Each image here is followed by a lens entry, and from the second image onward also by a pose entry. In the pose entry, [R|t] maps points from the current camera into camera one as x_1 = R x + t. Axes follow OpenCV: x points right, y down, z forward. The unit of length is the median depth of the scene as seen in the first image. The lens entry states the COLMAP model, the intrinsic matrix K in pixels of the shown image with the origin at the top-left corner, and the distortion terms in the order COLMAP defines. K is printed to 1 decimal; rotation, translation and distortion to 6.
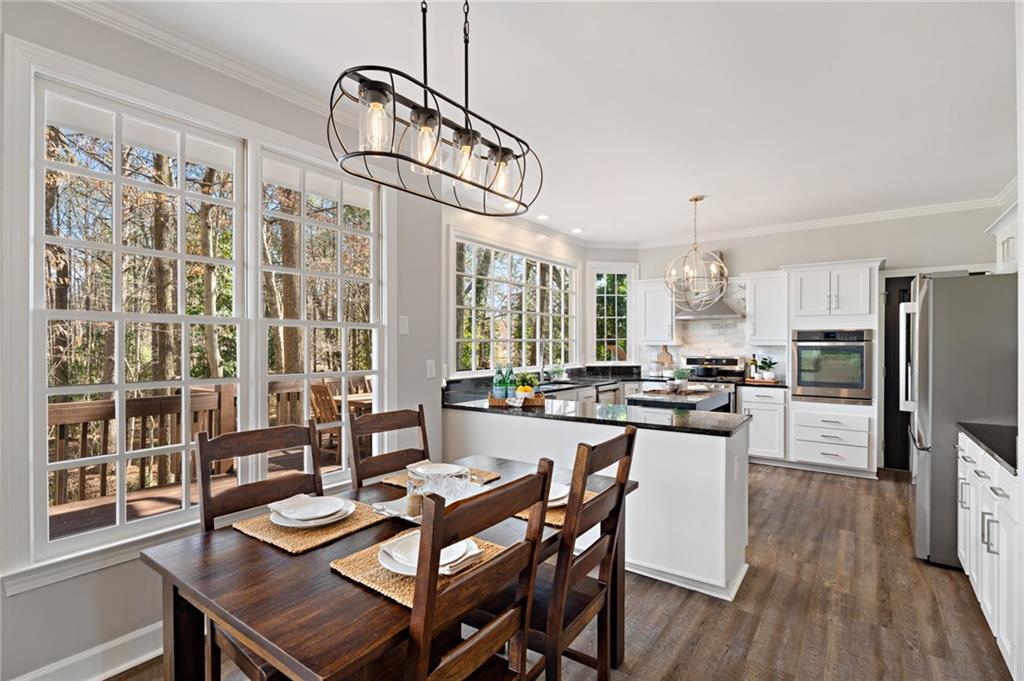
lens RADIAL K [[476.7, 0, 511.8], [0, 476.7, 347.7], [0, 0, 1]] dist [-0.013548, -0.002296]
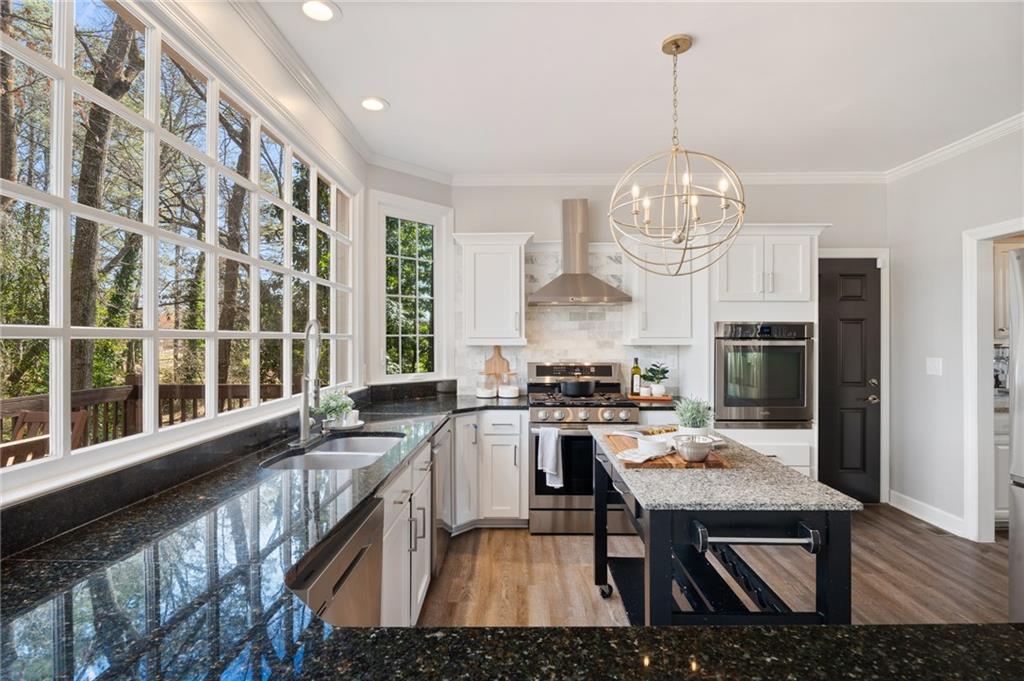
lens RADIAL K [[476.7, 0, 502.4], [0, 476.7, 344.2], [0, 0, 1]] dist [-0.013548, -0.002296]
pose [[0.823283, -0.002643, 0.567624, -0.027467], [0.005474, 0.999980, -0.003284, -0.005471], [-0.567604, 0.005811, 0.823281, 0.582570]]
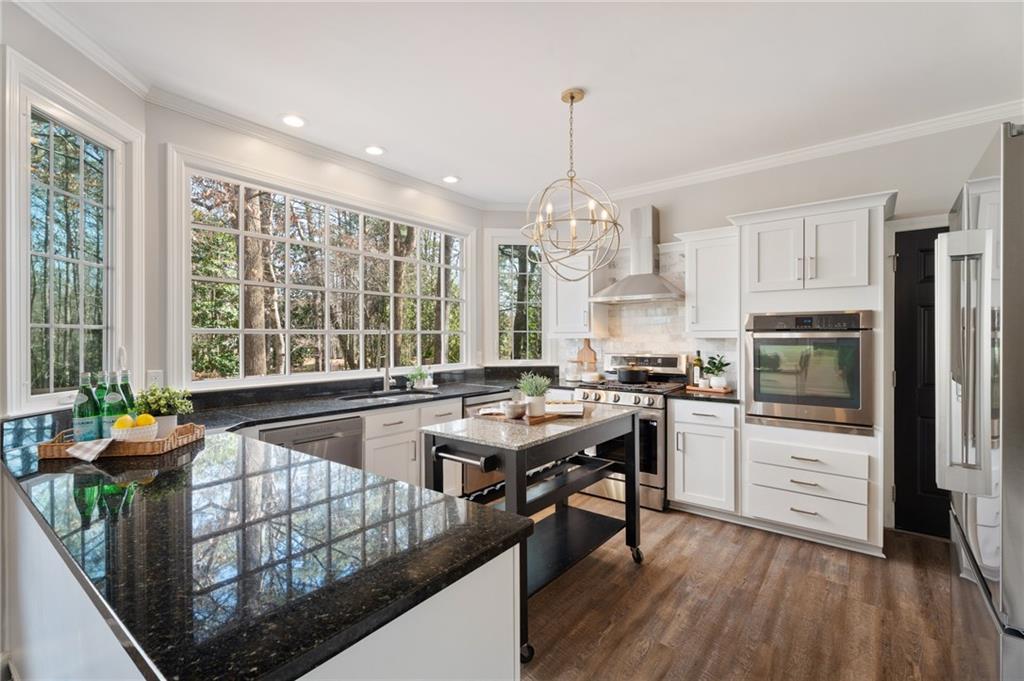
lens RADIAL K [[459.6, 0, 506.5], [0, 459.6, 340.4], [0, 0, 1]] dist [-0.002772, -0.000270]
pose [[0.998937, -0.000587, -0.046101, 0.274127], [0.000247, 0.999973, -0.007382, 0.003206], [0.046105, 0.007363, 0.998909, 0.334708]]
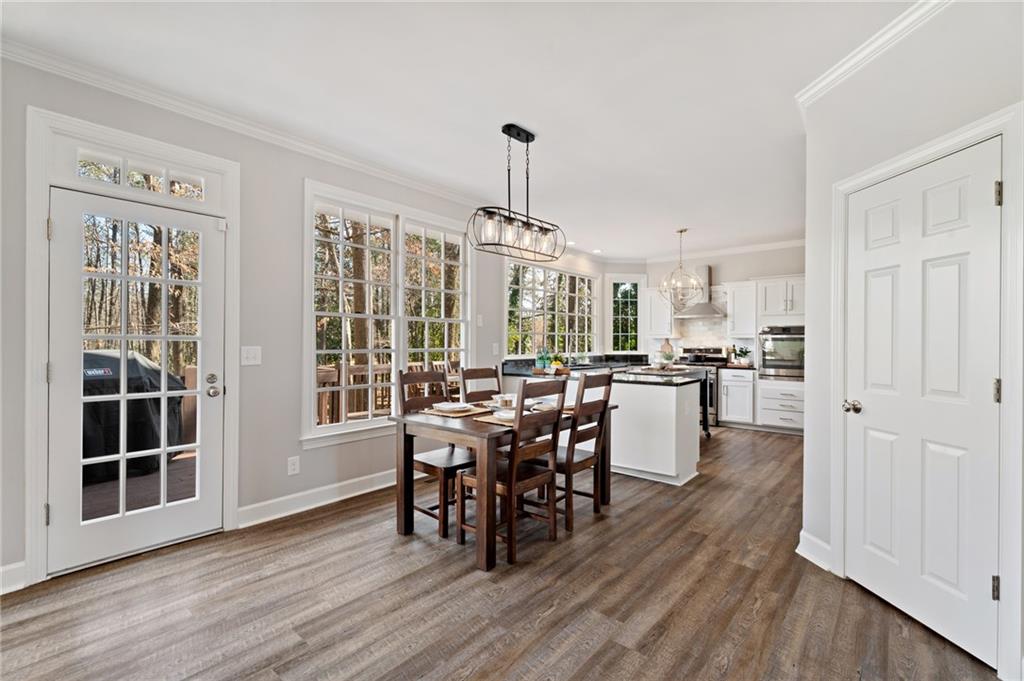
lens RADIAL K [[459.6, 0, 511.6], [0, 459.6, 347.1], [0, 0, 1]] dist [-0.002772, -0.000270]
pose [[0.997358, 0.004469, -0.072512, -0.006297], [-0.004507, 0.999990, -0.000352, 0.023997], [0.072509, 0.000678, 0.997367, -0.312569]]
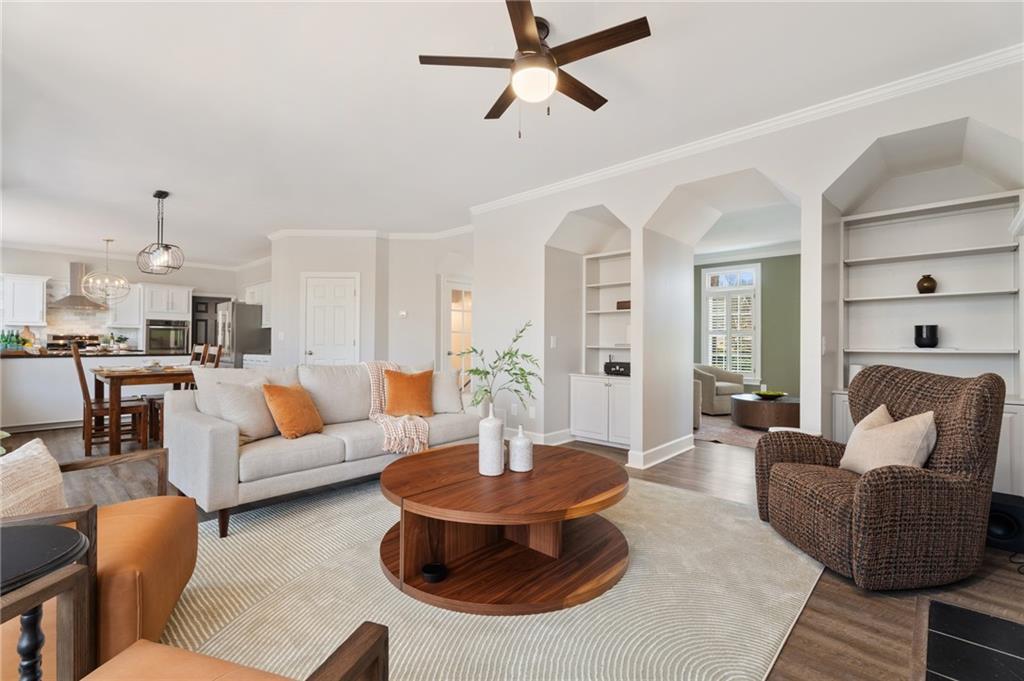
lens RADIAL K [[459.6, 0, 518.8], [0, 459.6, 338.2], [0, 0, 1]] dist [-0.002772, -0.000270]
pose [[0.110167, 0.009114, 0.993871, -0.917874], [0.001368, 0.999956, -0.009321, 0.049683], [-0.993912, 0.002387, 0.110150, -0.558108]]
